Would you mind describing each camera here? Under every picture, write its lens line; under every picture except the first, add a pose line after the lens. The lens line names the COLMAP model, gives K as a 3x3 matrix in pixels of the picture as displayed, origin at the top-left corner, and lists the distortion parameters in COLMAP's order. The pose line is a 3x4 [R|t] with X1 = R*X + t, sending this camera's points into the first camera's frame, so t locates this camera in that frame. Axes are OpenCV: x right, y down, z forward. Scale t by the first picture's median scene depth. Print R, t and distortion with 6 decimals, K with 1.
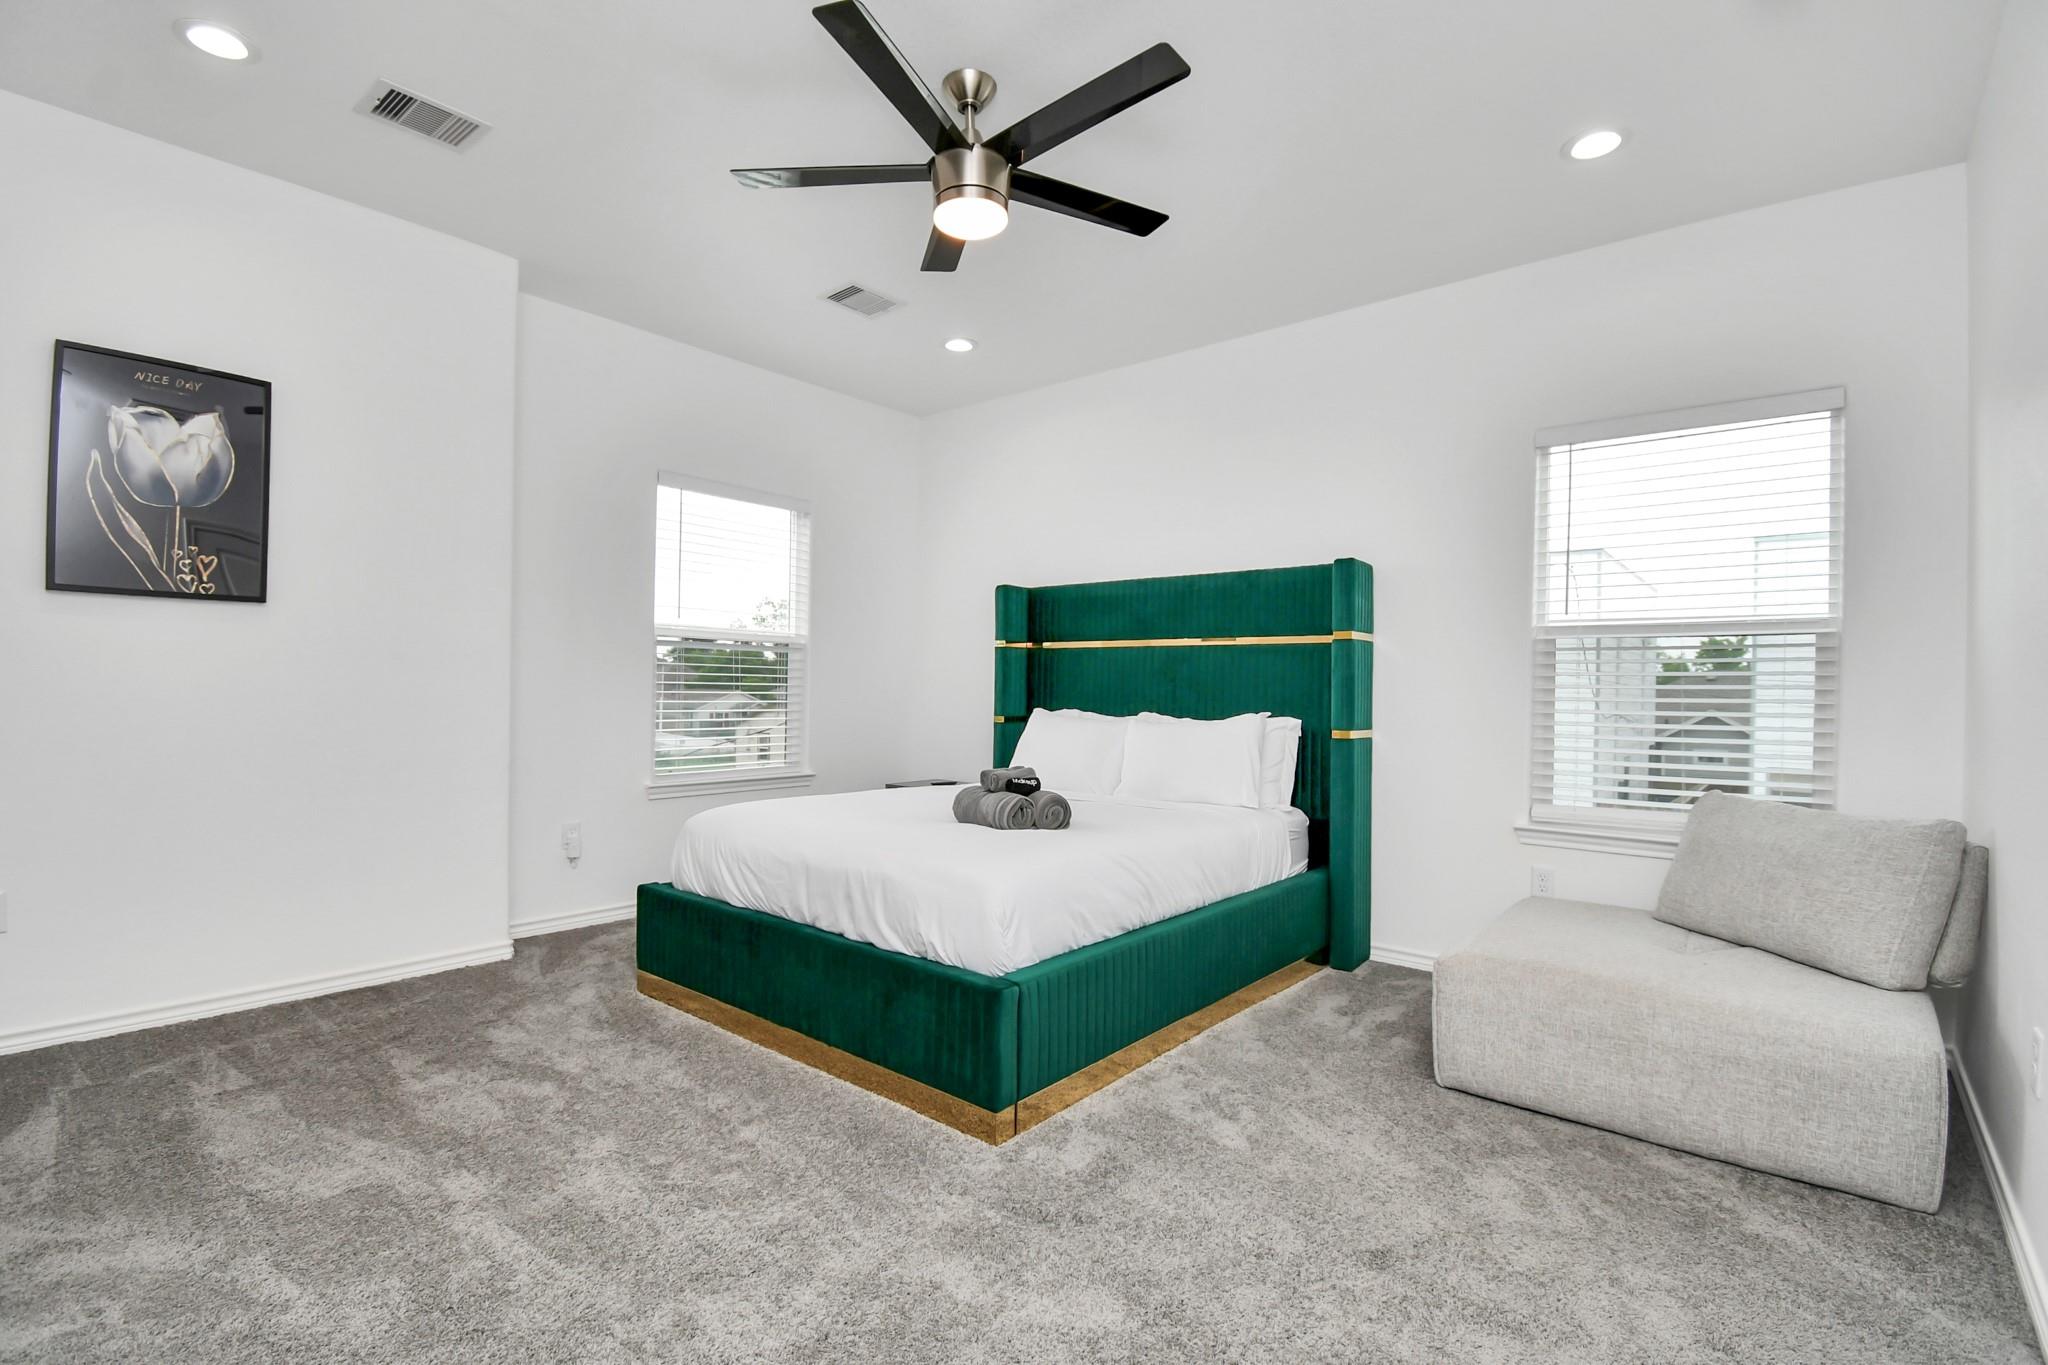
lens RADIAL K [[1030.1, 0, 1024.5], [0, 1030.1, 690.2], [0, 0, 1]] dist [0.017023, -0.031667]
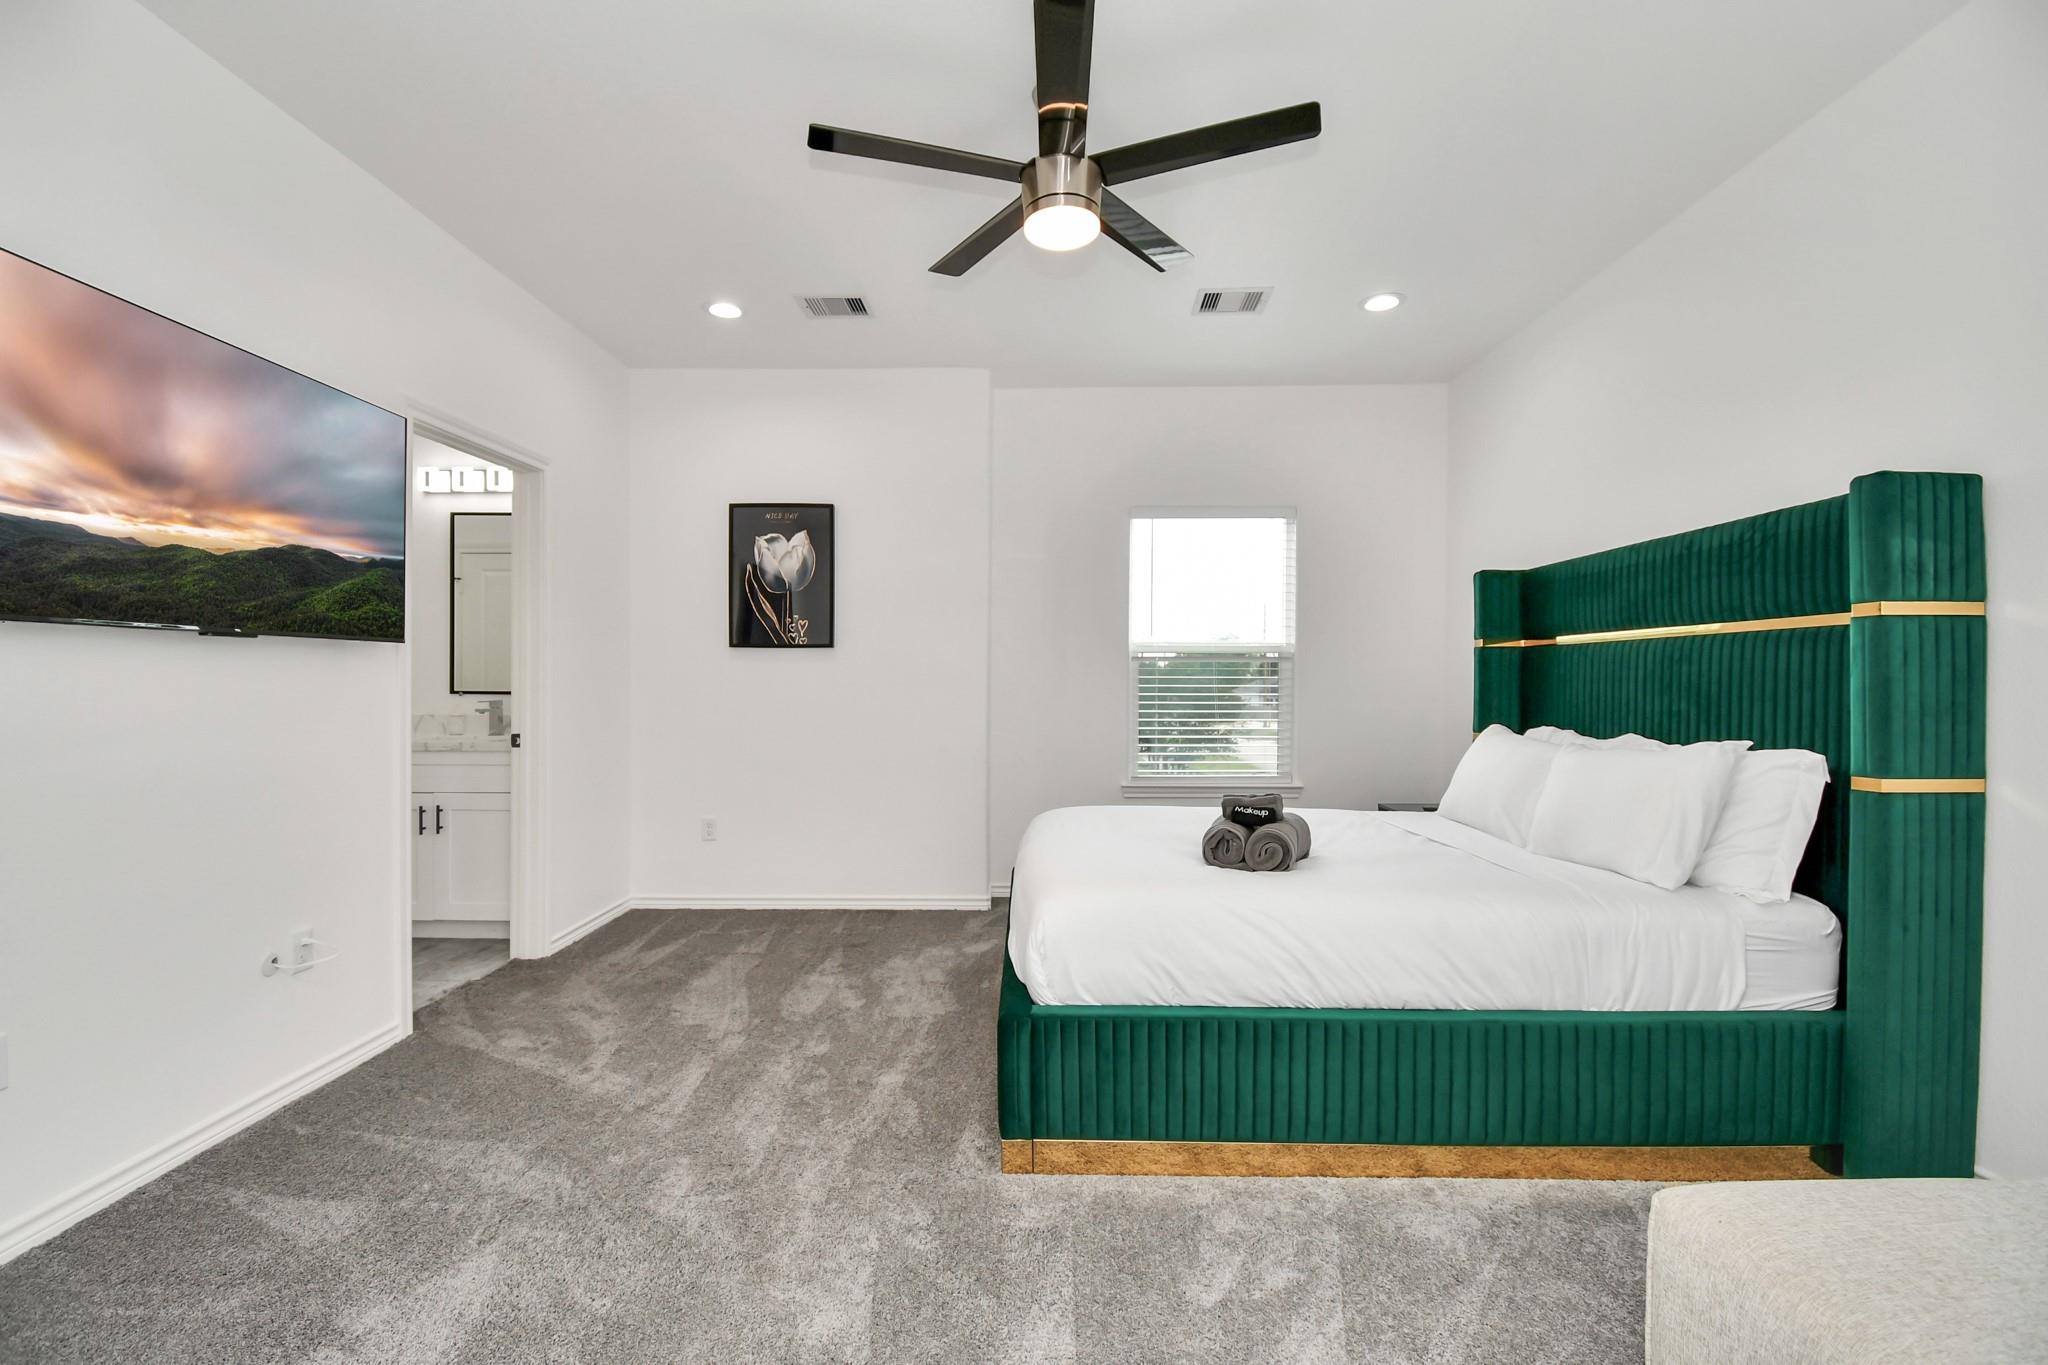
lens RADIAL K [[986.6, 0, 1015.6], [0, 986.6, 686.4], [0, 0, 1]] dist [0.013603, -0.000427]
pose [[0.562105, -0.009008, -0.827017, 0.638337], [0.009802, 0.999943, -0.004230, -0.017477], [0.827008, -0.005729, 0.562161, 0.394916]]
